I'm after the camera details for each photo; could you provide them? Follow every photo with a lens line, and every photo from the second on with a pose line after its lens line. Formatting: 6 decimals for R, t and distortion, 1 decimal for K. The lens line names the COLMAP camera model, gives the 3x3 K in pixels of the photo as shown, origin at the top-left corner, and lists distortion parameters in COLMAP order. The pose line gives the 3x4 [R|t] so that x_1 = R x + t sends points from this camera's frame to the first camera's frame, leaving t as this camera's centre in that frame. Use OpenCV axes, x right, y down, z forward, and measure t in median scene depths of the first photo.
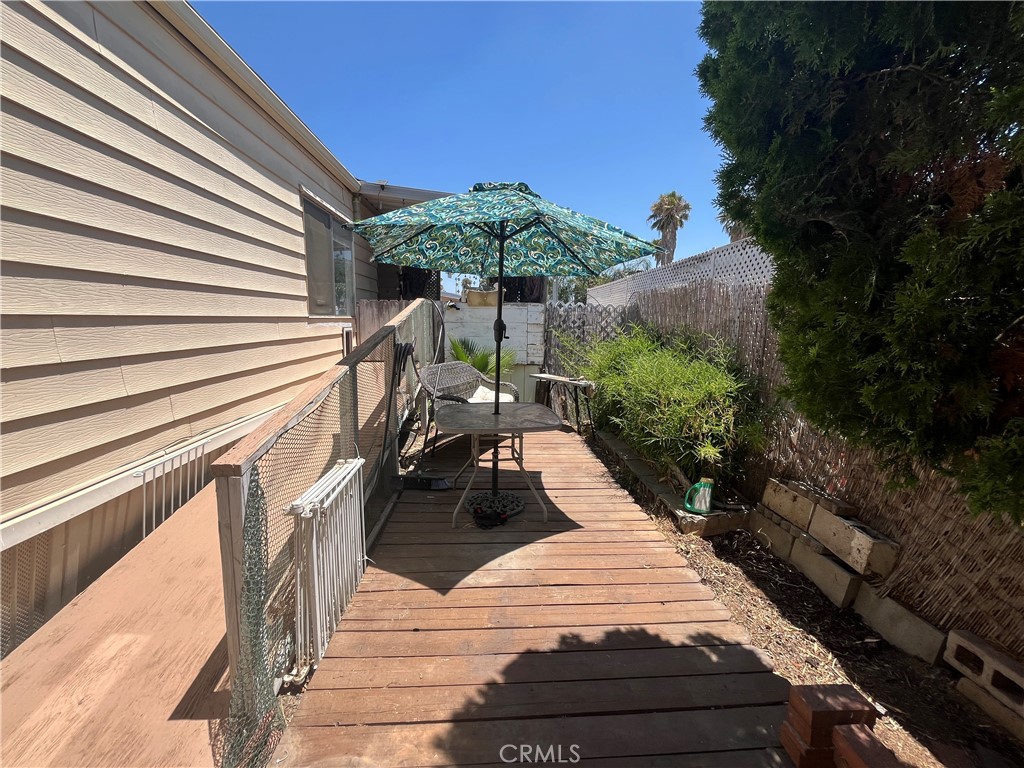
lens RADIAL K [[410.2, 0, 512.0], [0, 410.2, 384.0], [0, 0, 1]] dist [-0.010336, 0.002428]
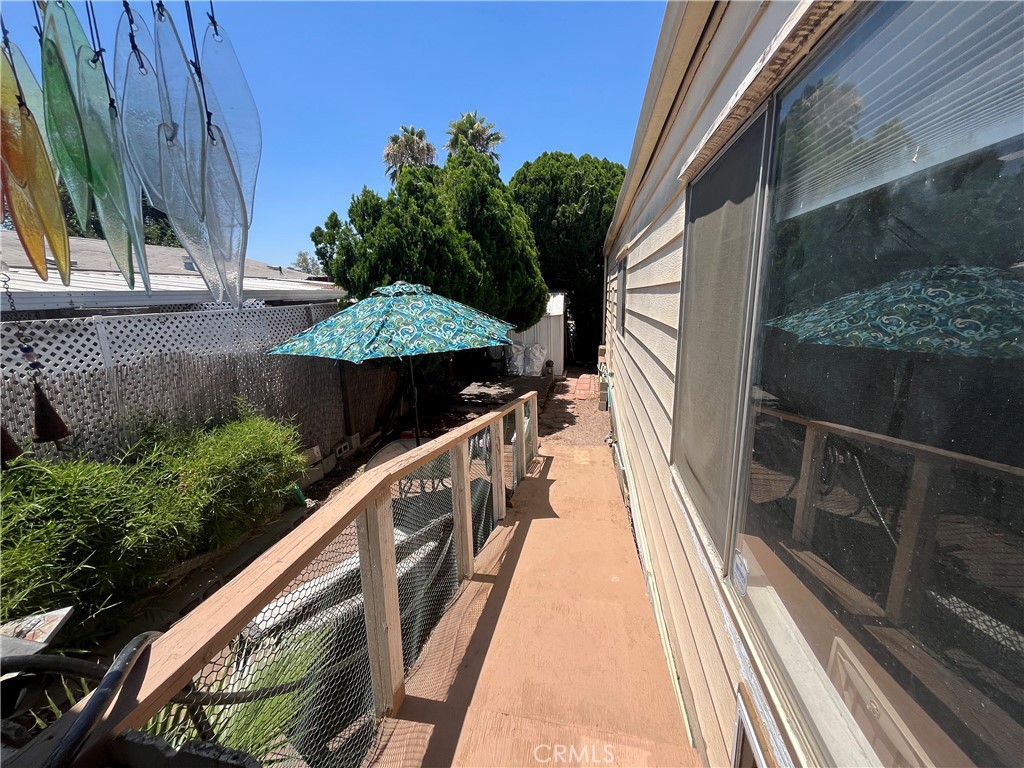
lens RADIAL K [[410.2, 0, 512.0], [0, 410.2, 384.0], [0, 0, 1]] dist [-0.010336, 0.002428]
pose [[-0.969044, -0.047974, 0.242181, -0.635384], [0.045039, 0.930127, 0.364465, -0.606274], [-0.242744, 0.364091, -0.899174, 2.046749]]
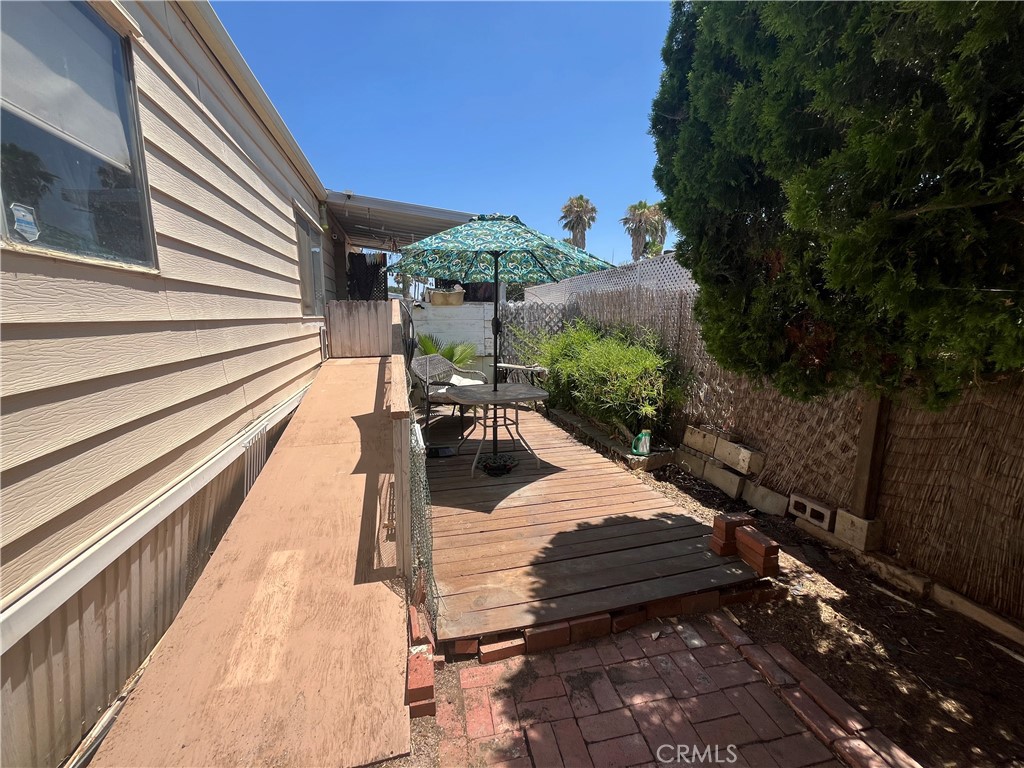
lens RADIAL K [[410.2, 0, 512.0], [0, 410.2, 384.0], [0, 0, 1]] dist [-0.010336, 0.002428]
pose [[0.979266, -0.046948, 0.197064, -0.243499], [0.045037, 0.998885, 0.014169, 0.035928], [-0.197509, -0.005000, 0.980288, -0.280405]]
